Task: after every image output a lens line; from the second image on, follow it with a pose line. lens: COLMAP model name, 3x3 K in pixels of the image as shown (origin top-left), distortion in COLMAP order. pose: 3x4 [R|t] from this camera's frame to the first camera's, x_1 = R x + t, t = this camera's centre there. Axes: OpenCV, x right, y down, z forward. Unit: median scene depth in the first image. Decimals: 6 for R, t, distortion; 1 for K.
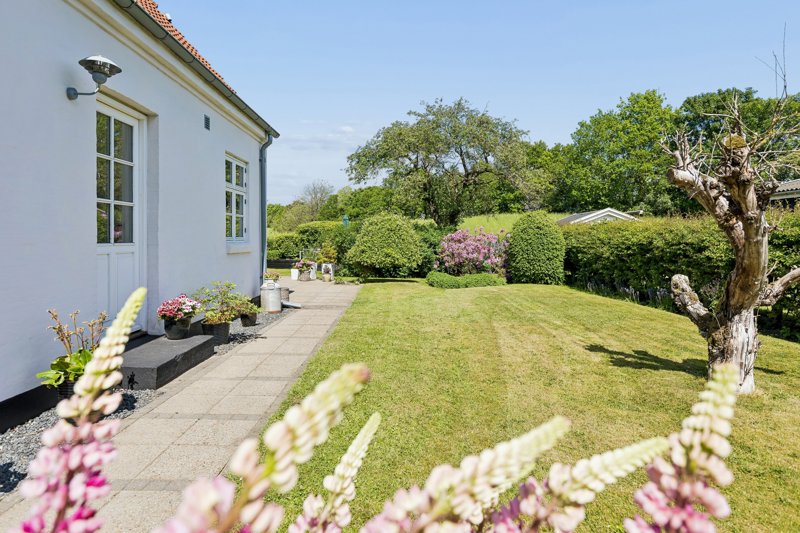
lens RADIAL K [[472.7, 0, 402.2], [0, 472.7, 243.8], [0, 0, 1]] dist [0.001487, -0.000492]
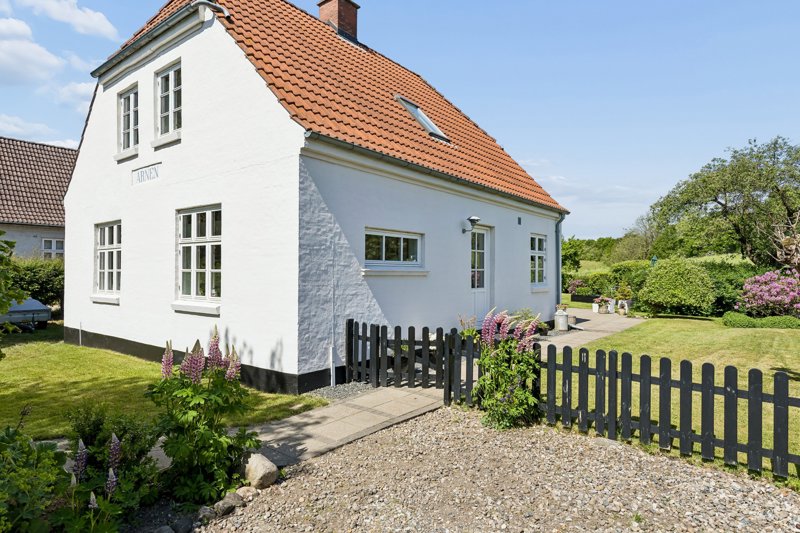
lens RADIAL K [[468.7, 0, 400.0], [0, 468.7, 266.5], [0, 0, 1]] dist [-0.002494, -0.000917]
pose [[0.775294, -0.004152, -0.631587, 0.160790], [-0.008888, 0.999808, -0.017483, -0.018913], [0.631538, 0.019169, 0.775108, -0.298948]]
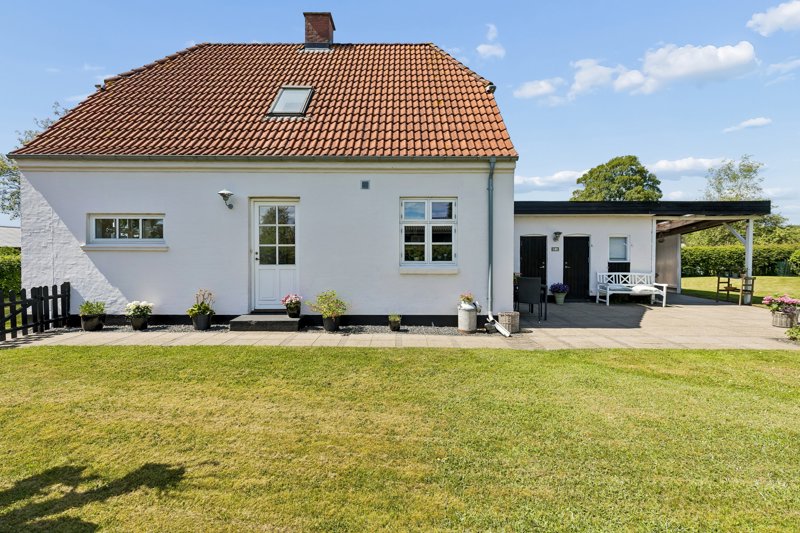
lens RADIAL K [[374.6, 0, 400.0], [0, 374.6, 266.5], [0, 0, 1]] dist [0.000671, 0.000076]
pose [[-0.017795, 0.019011, -0.999661, 0.331639], [-0.009152, 0.999774, 0.019176, -0.009529], [0.999800, 0.009490, -0.017617, 0.486200]]
